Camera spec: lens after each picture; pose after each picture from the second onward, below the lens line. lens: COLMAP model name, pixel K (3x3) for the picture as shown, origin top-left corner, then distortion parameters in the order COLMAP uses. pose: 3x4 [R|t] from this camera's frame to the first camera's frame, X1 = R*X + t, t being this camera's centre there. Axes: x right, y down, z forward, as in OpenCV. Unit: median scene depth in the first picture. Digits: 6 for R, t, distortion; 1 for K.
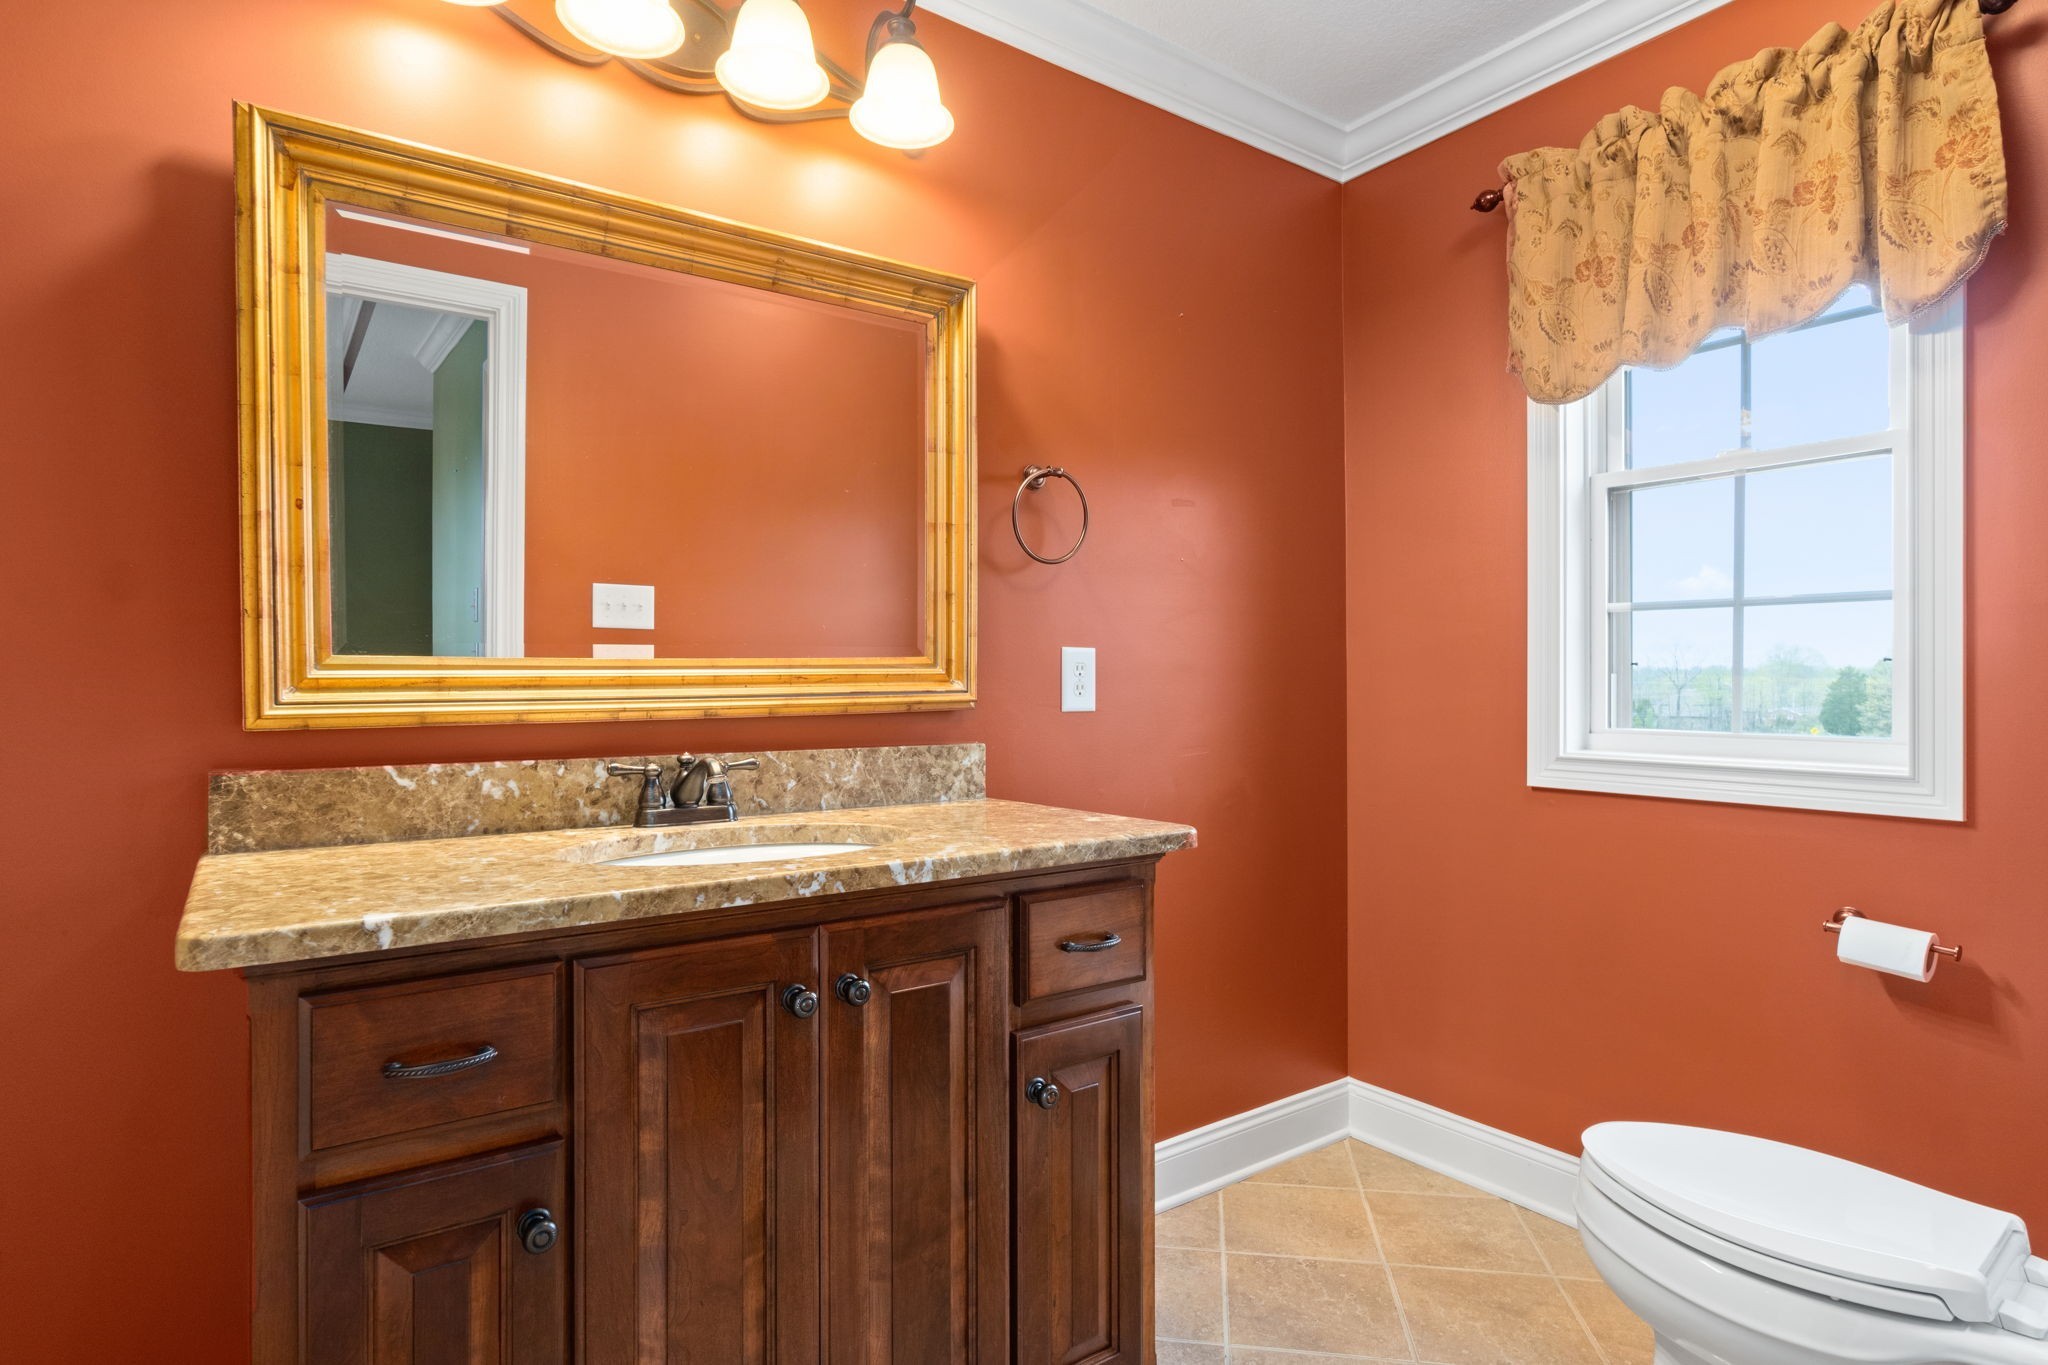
lens RADIAL K [[1080.3, 0, 1024.0], [0, 1080.3, 682.5], [0, 0, 1]] dist [0.002761, 0.000354]
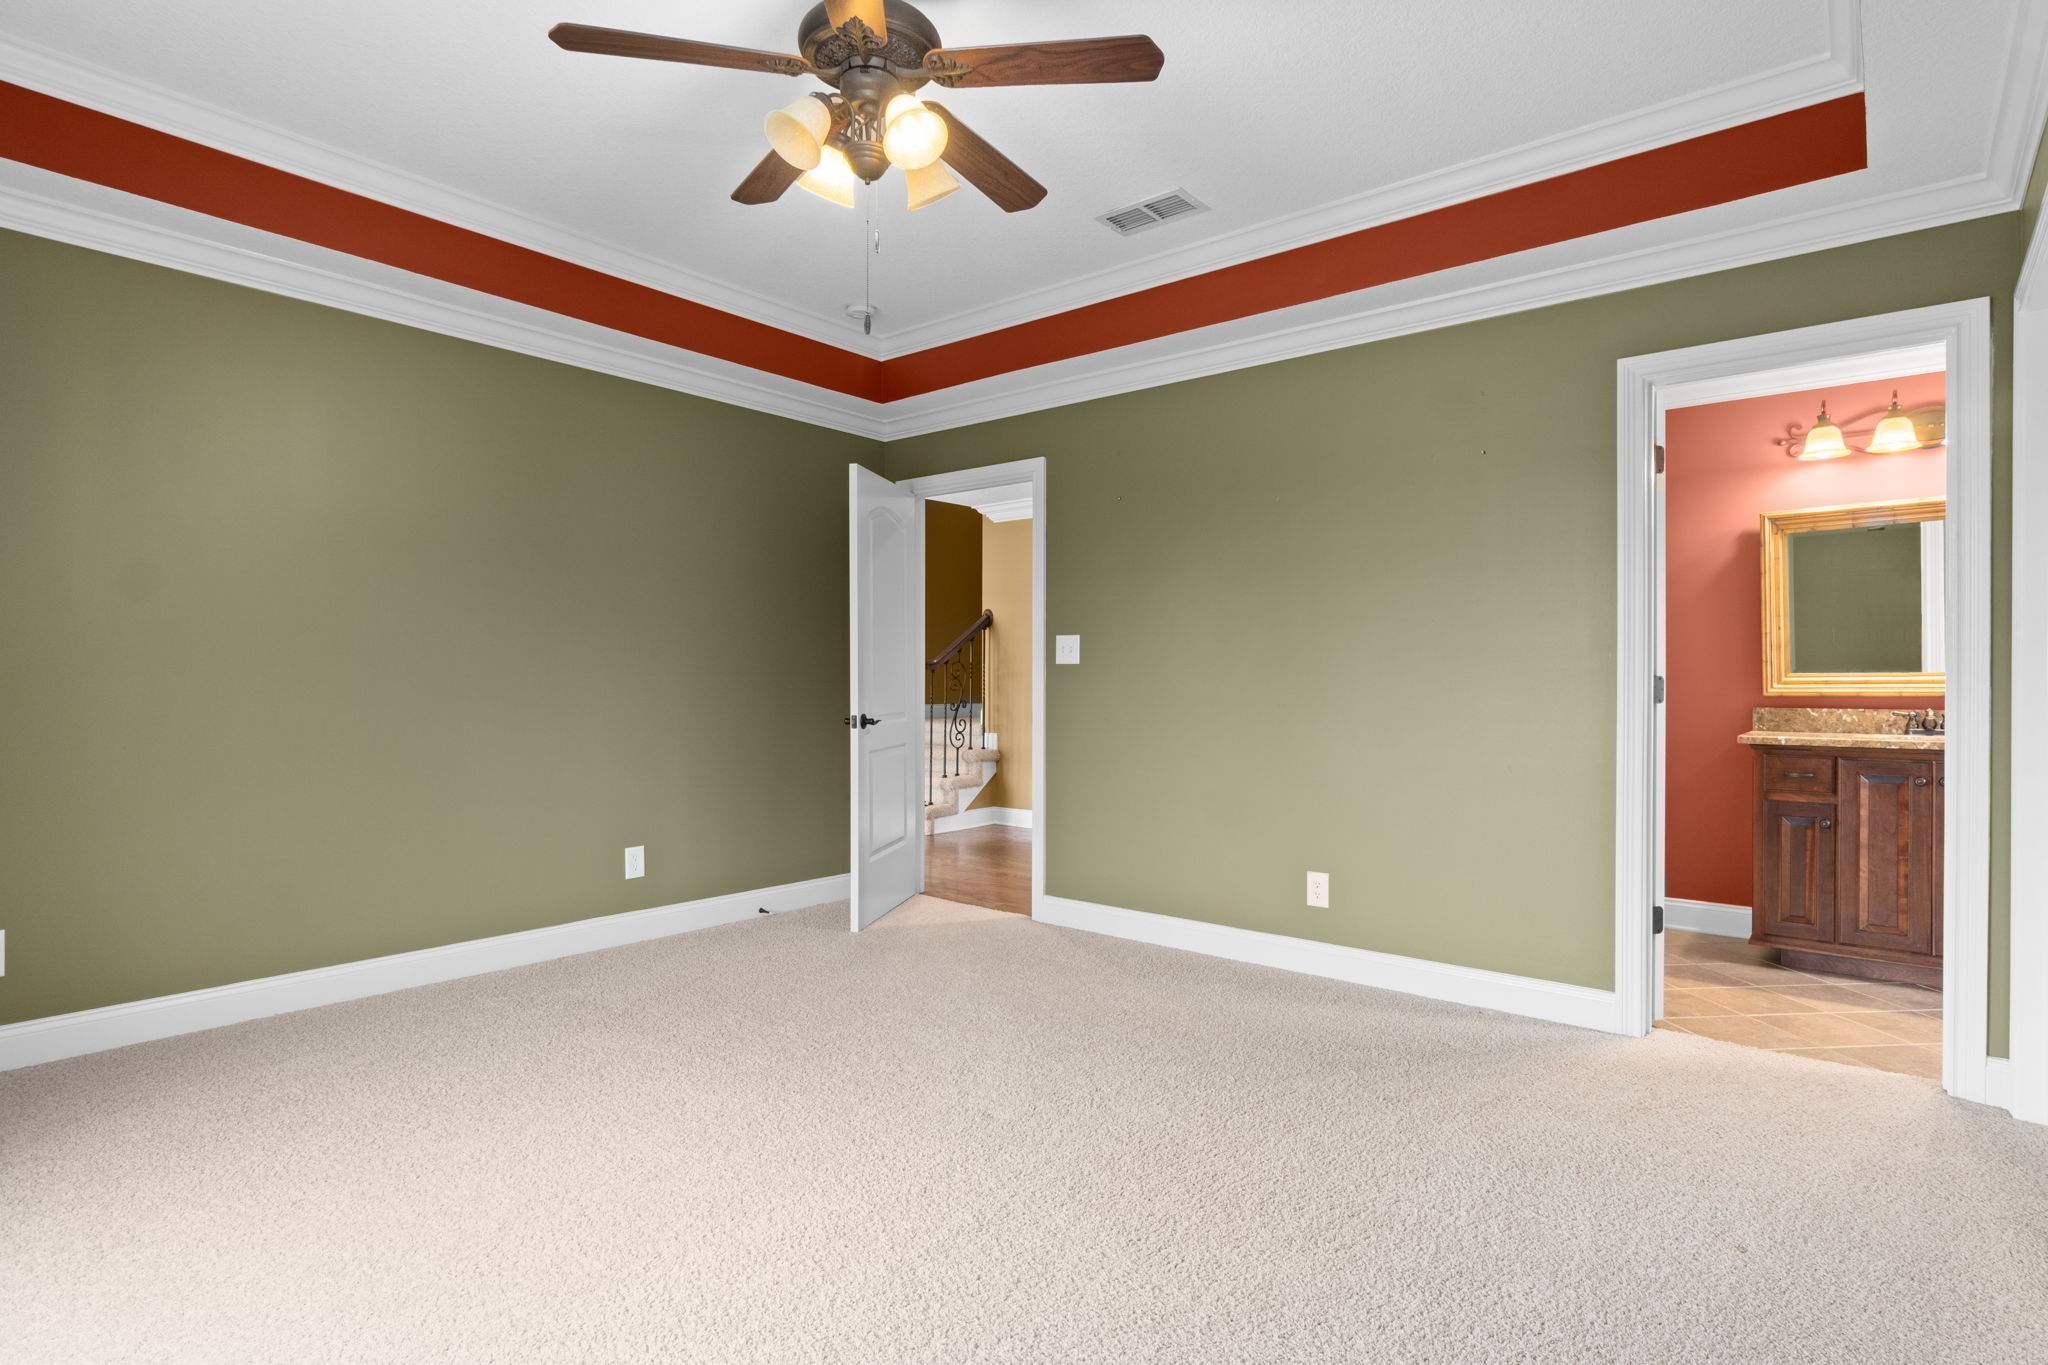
lens RADIAL K [[1080.3, 0, 1024.0], [0, 1080.3, 682.5], [0, 0, 1]] dist [0.002761, 0.000354]
pose [[0.260131, -0.002949, -0.965569, 1.795324], [0.000755, 0.999996, -0.002851, 0.008986], [0.965573, 0.000013, 0.260132, -1.952355]]
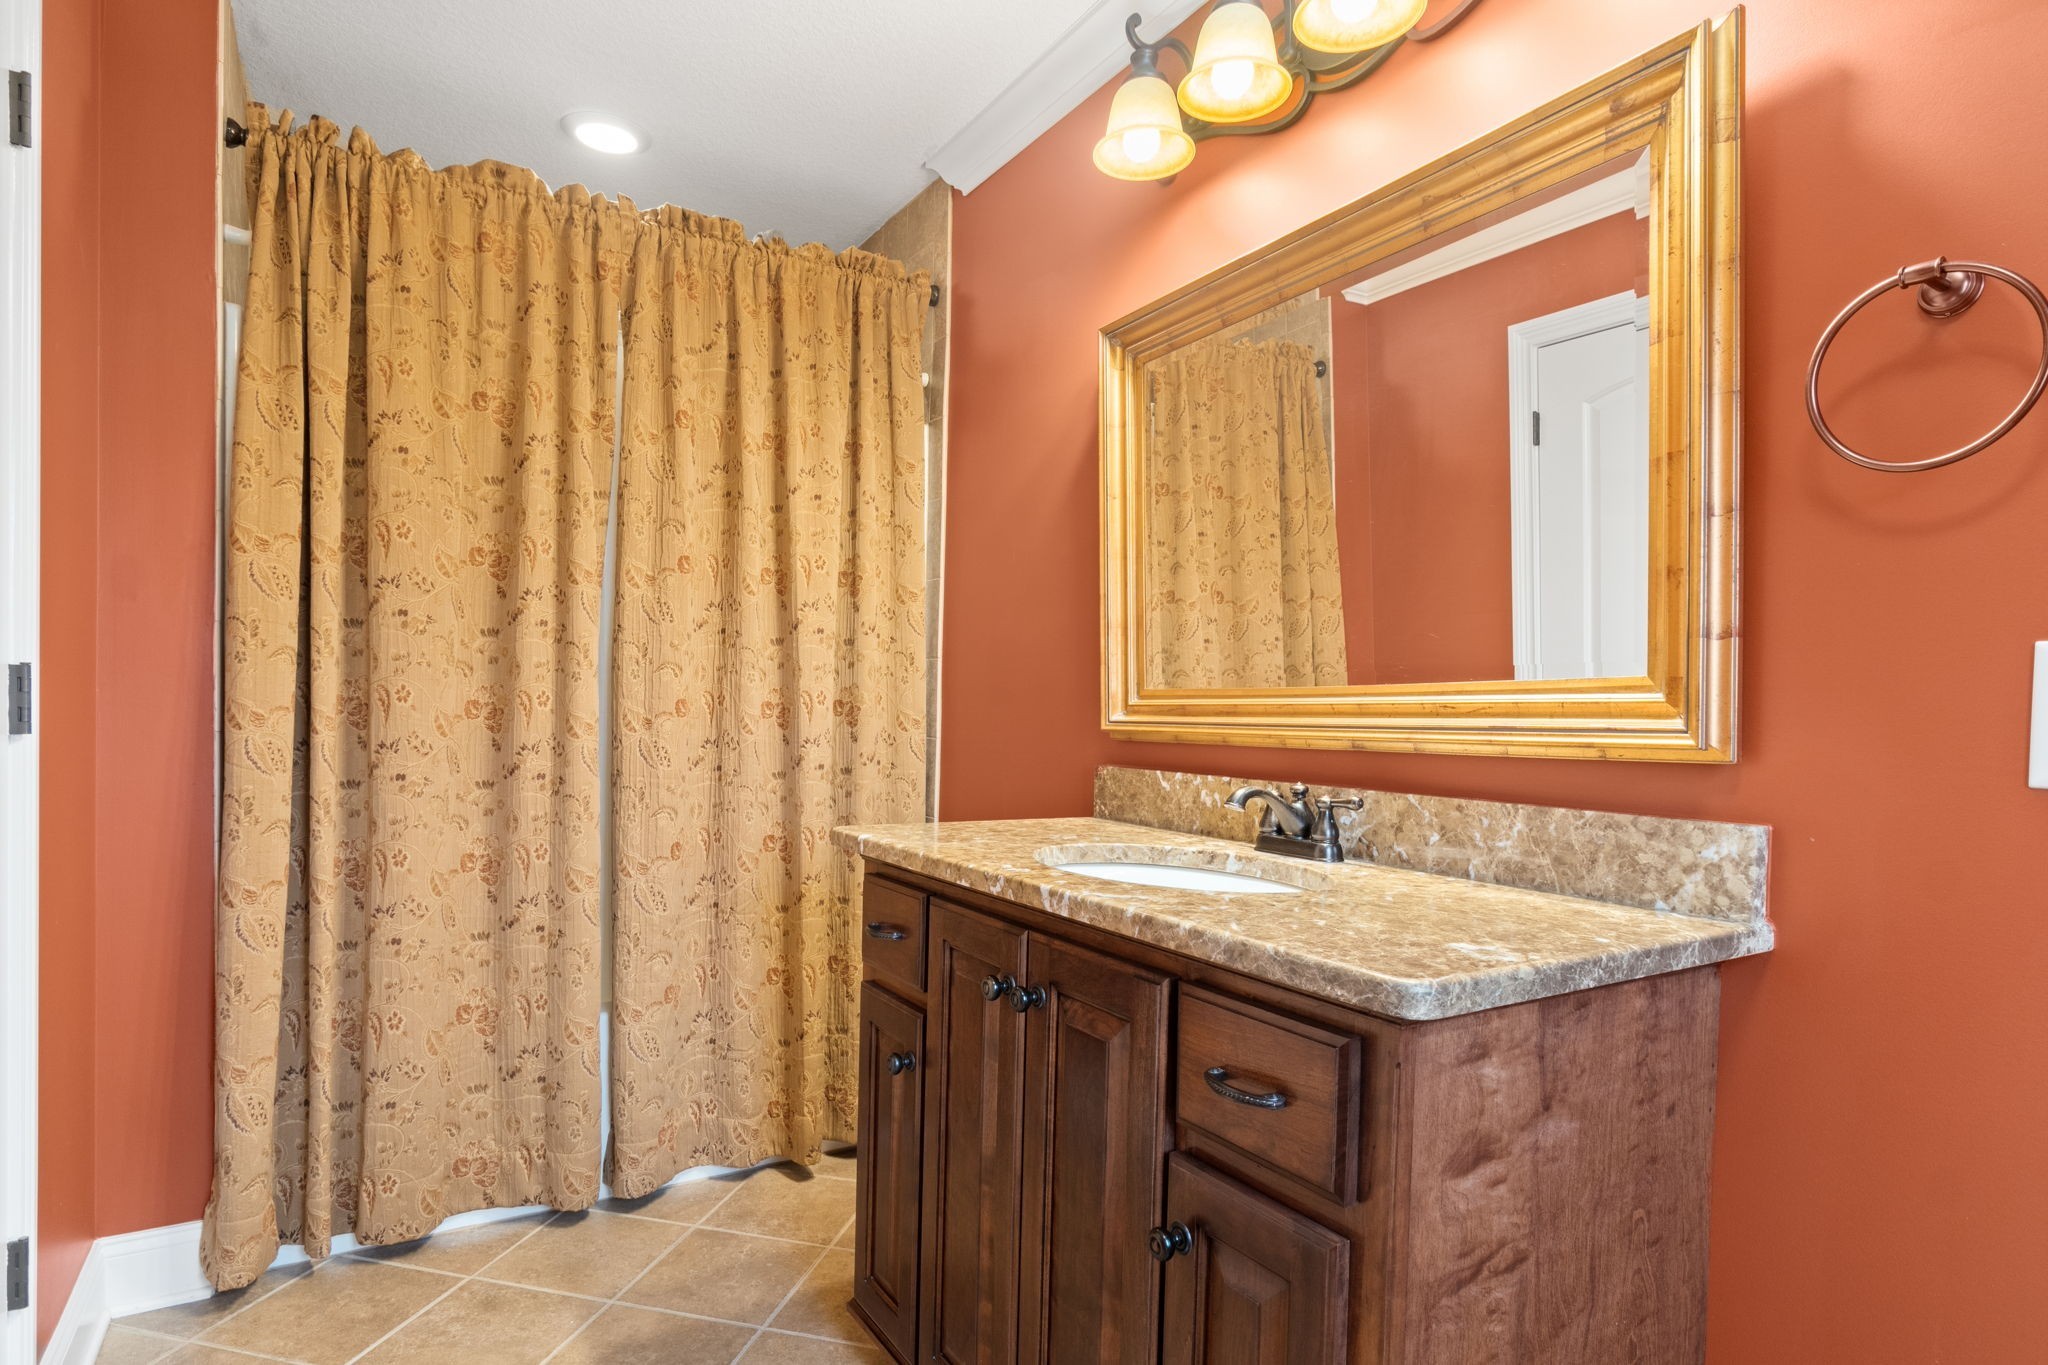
lens RADIAL K [[1145.2, 0, 1018.4], [0, 1145.2, 708.9], [0, 0, 1]] dist [-0.001726, 0.000105]
pose [[-0.103238, -0.001258, -0.994656, 0.813528], [-0.017262, 0.999851, 0.000527, 0.002802], [0.994507, 0.017224, -0.103245, 0.945247]]
